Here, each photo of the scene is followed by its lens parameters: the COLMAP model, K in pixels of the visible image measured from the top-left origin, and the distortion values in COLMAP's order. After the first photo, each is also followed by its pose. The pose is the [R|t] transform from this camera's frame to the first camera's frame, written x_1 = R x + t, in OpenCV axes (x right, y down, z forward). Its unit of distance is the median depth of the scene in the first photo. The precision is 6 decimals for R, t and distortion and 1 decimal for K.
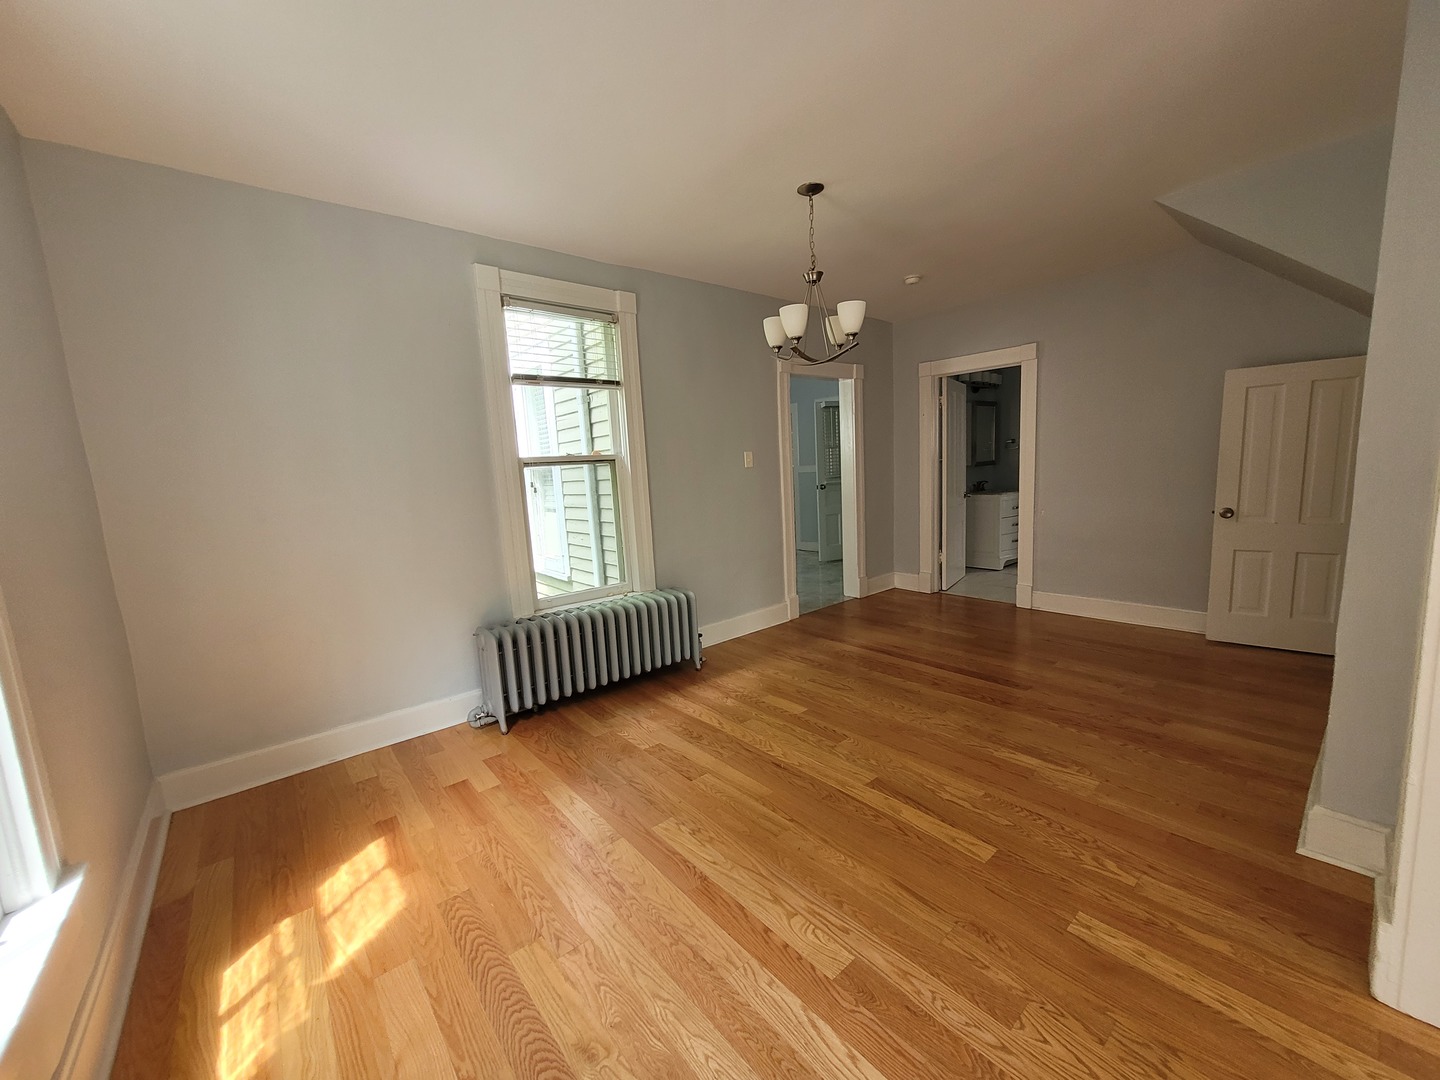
lens RADIAL K [[568.7, 0, 717.9], [0, 568.7, 549.0], [0, 0, 1]] dist [-0.002212, -0.000839]
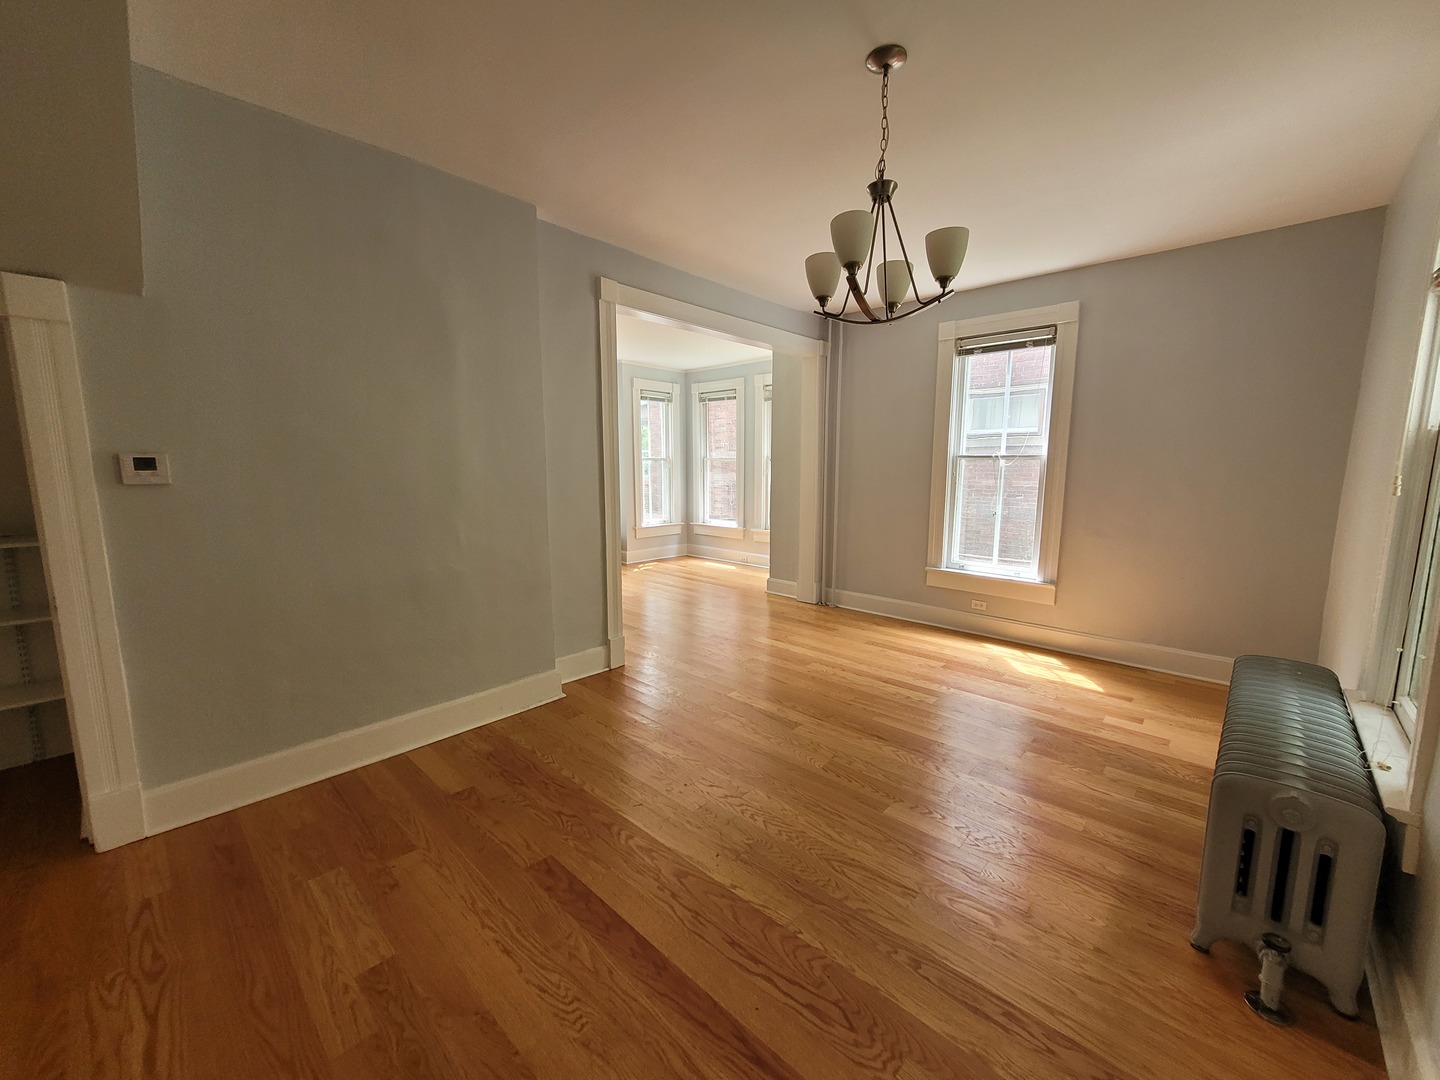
lens RADIAL K [[568.7, 0, 722.3], [0, 568.7, 536.4], [0, 0, 1]] dist [-0.002212, -0.000839]
pose [[-0.990811, 0.068384, -0.116692, 0.477469], [0.034386, 0.961780, 0.271654, -0.285387], [0.130809, 0.265145, -0.955294, 1.789428]]
